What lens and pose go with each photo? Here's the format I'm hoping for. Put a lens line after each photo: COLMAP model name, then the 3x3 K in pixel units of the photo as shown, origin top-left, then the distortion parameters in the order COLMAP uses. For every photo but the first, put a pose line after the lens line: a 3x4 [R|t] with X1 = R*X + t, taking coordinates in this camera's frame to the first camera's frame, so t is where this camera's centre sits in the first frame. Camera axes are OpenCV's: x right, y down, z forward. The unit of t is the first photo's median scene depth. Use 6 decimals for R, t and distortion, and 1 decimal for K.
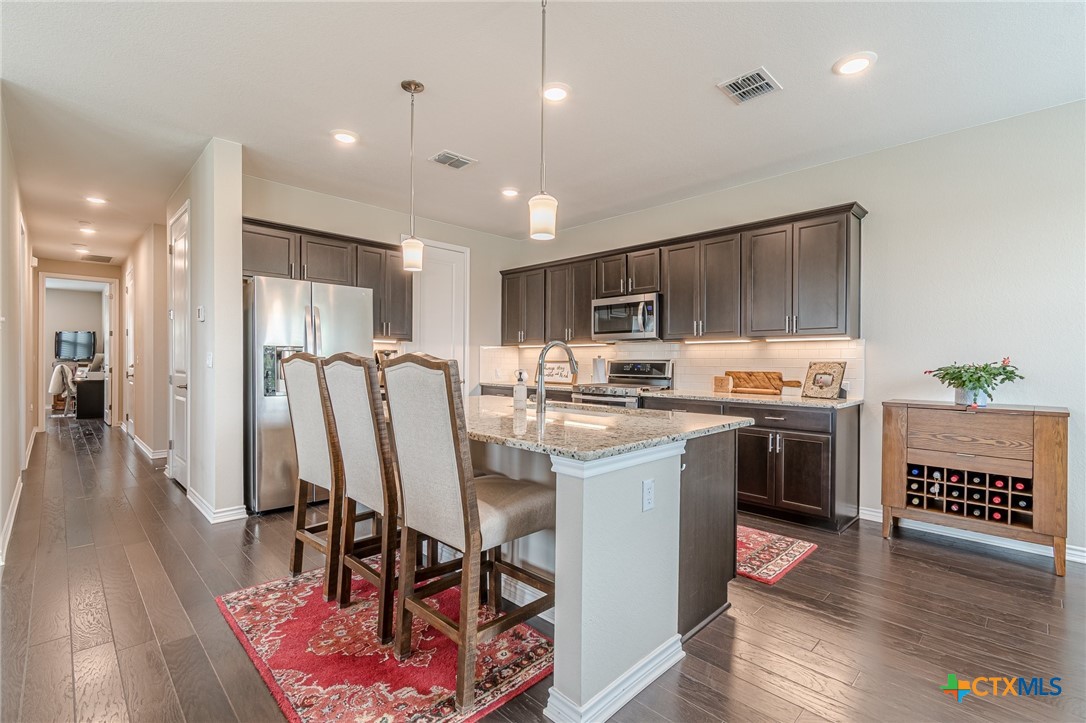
lens RADIAL K [[493.9, 0, 543.0], [0, 493.9, 361.5], [0, 0, 1]] dist [-0.001054, -0.000019]
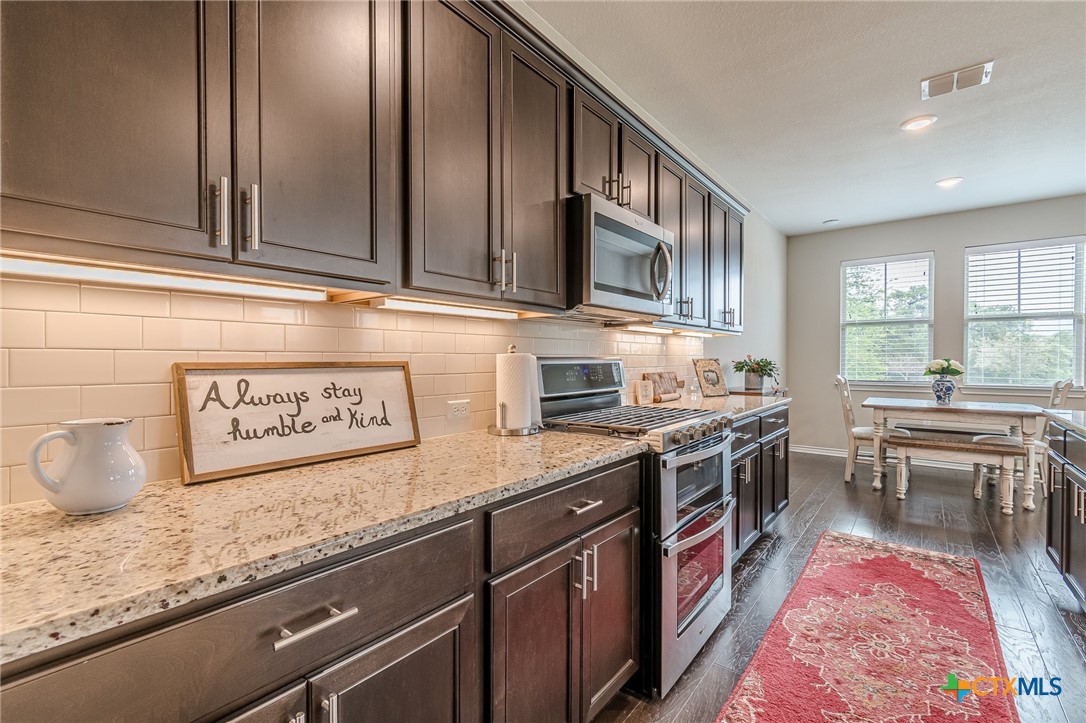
lens RADIAL K [[480.1, 0, 543.0], [0, 480.1, 361.5], [0, 0, 1]] dist [-0.002111, -0.000231]
pose [[-0.125454, -0.019275, 0.991912, -0.303216], [-0.005205, 0.999810, 0.018770, -0.009509], [-0.992086, -0.002808, -0.125530, 1.329517]]
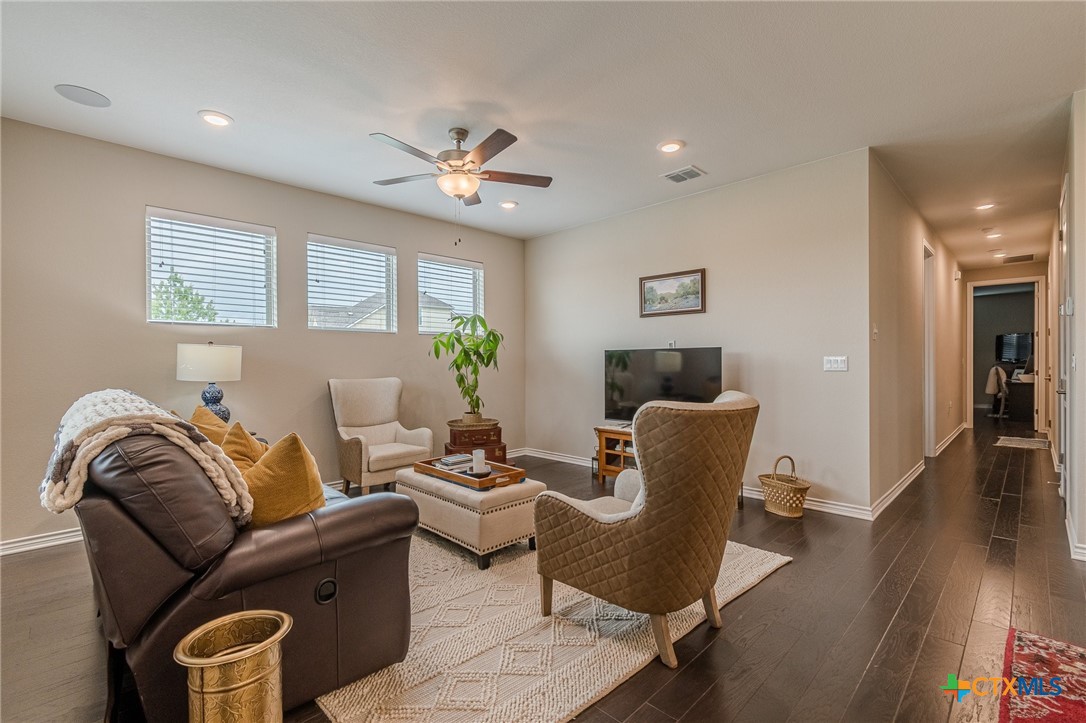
lens RADIAL K [[493.9, 0, 543.0], [0, 493.9, 361.5], [0, 0, 1]] dist [-0.001054, -0.000019]
pose [[-0.011748, -0.004807, -0.999919, 0.128578], [0.000713, 0.999988, -0.004815, 0.000220], [0.999931, -0.000769, -0.011745, 0.088141]]
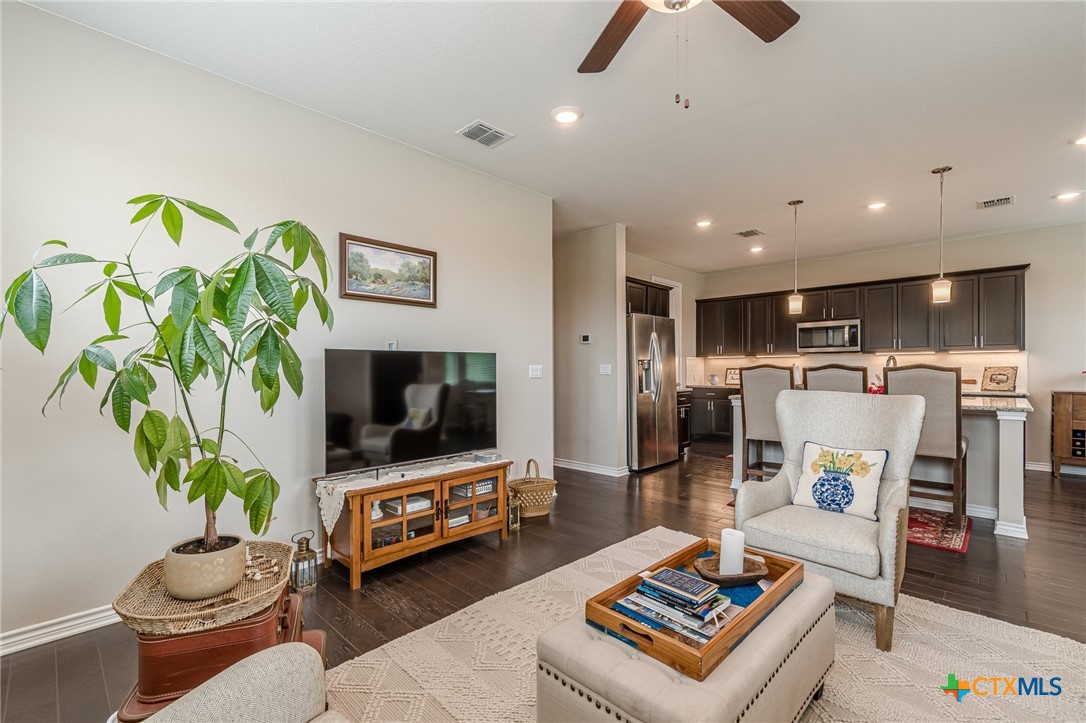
lens RADIAL K [[483.9, 0, 544.4], [0, 483.9, 368.6], [0, 0, 1]] dist [-0.001790, -0.000066]
pose [[0.999691, -0.009960, 0.022791, -0.785896], [0.009999, 0.999949, -0.001610, -0.004021], [-0.022774, 0.001837, 0.999739, -0.409688]]
